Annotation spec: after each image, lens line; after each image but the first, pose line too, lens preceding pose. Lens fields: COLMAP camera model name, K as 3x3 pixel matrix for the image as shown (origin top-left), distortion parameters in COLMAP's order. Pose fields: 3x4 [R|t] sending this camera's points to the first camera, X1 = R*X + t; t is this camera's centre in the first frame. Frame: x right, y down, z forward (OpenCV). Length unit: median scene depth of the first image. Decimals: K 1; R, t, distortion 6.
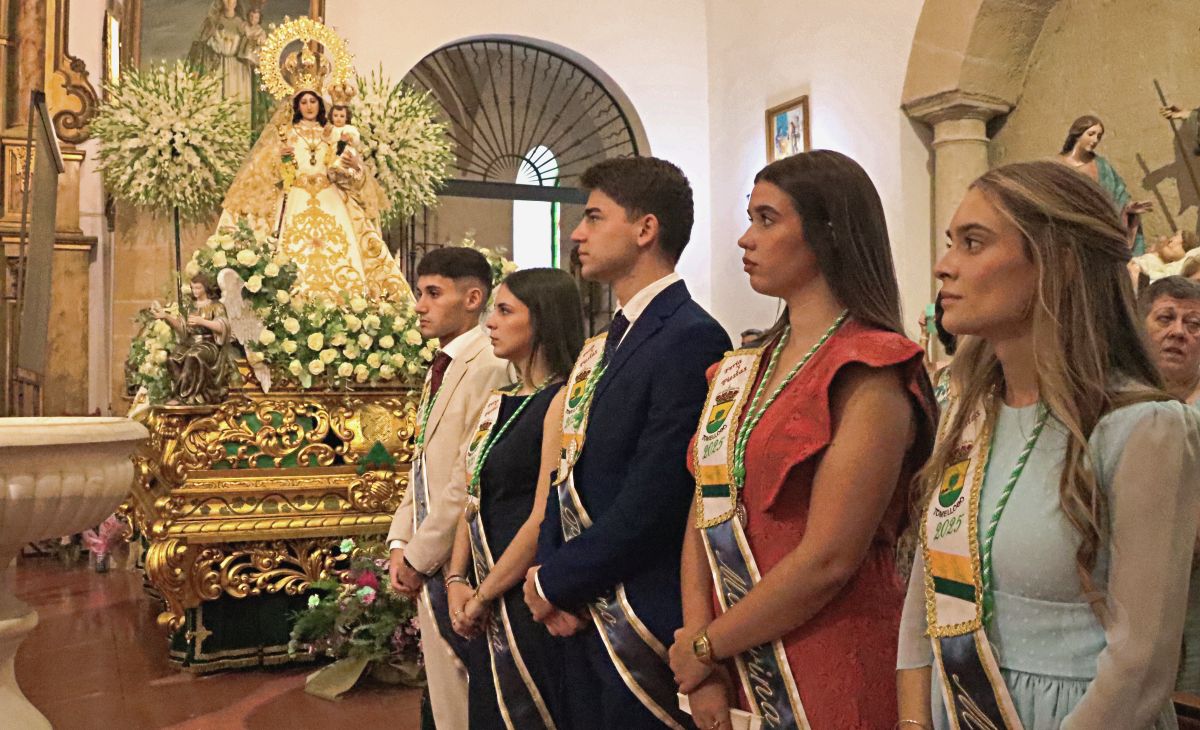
lens RADIAL K [[1070.6, 0, 562.2], [0, 1070.6, 352.1], [0, 0, 1]] dist [-0.117132, 0.081946]
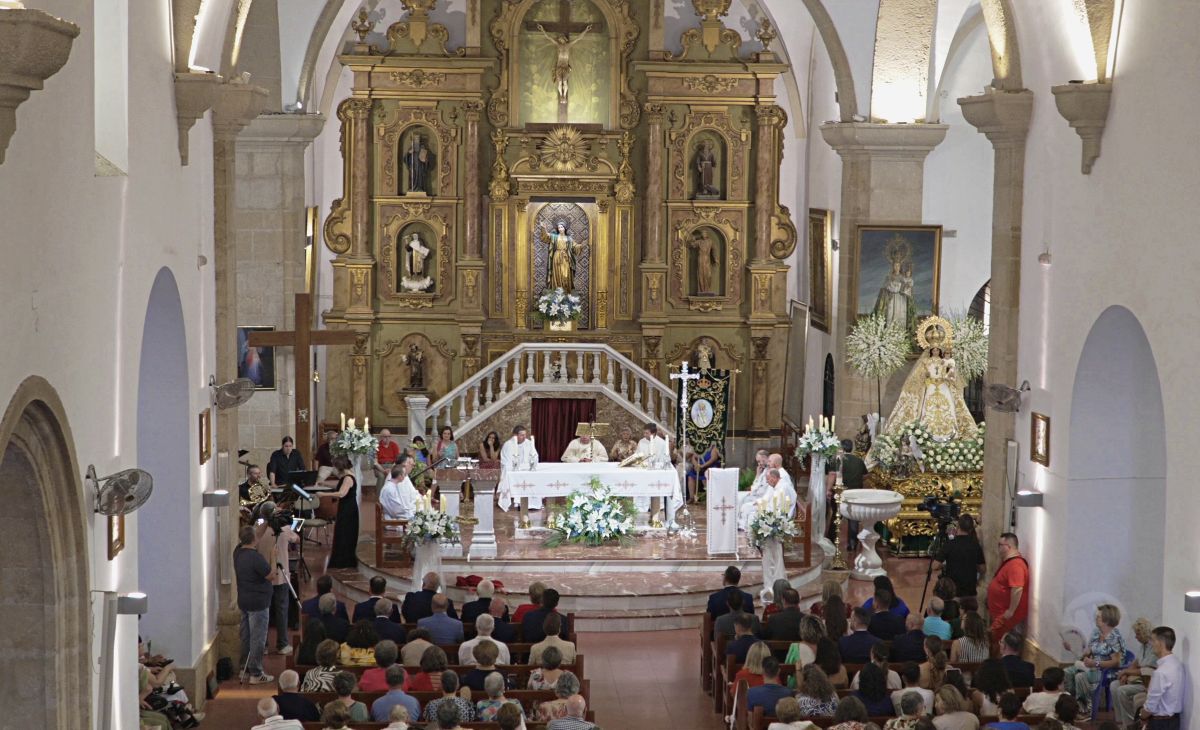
lens RADIAL K [[2005.2, 0, 603.2], [0, 2005.2, 367.0], [0, 0, 1]] dist [-0.043740, 0.000000]
pose [[0.934831, 0.054766, -0.350845, 0.684256], [-0.009051, 0.991389, 0.130636, -0.786132], [0.354978, -0.118947, 0.927277, -3.640637]]
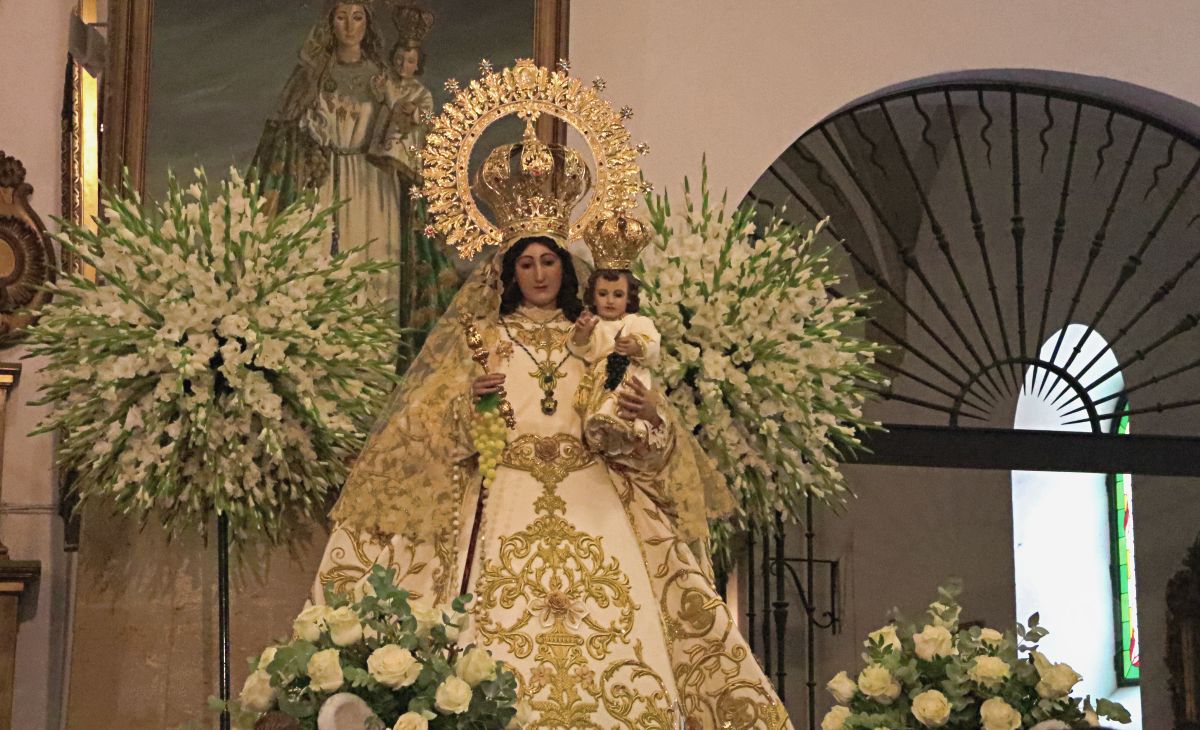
lens RADIAL K [[2464.7, 0, 570.5], [0, 2464.7, 369.2], [0, 0, 1]] dist [0.262966, 0.000000]
pose [[0.978024, -0.028547, -0.206530, -0.026940], [-0.006127, 0.986219, -0.165330, -0.033358], [0.208403, 0.162962, 0.964371, 0.071487]]
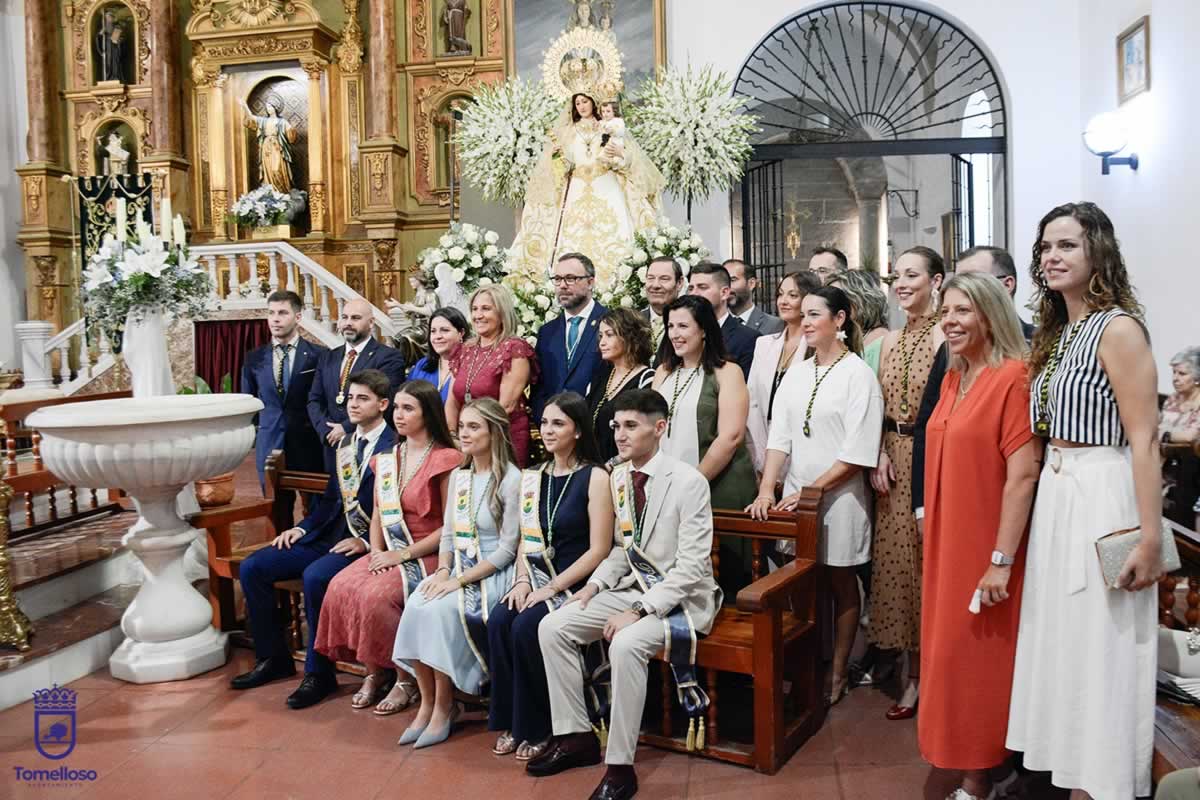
lens RADIAL K [[956.2, 0, 671.7], [0, 956.2, 398.8], [0, 0, 1]] dist [-0.123469, 0.056334]
pose [[0.873133, 0.024601, -0.486861, 0.338217], [0.036187, 0.992699, 0.115058, -0.028242], [0.486138, -0.118079, 0.865868, 0.108820]]
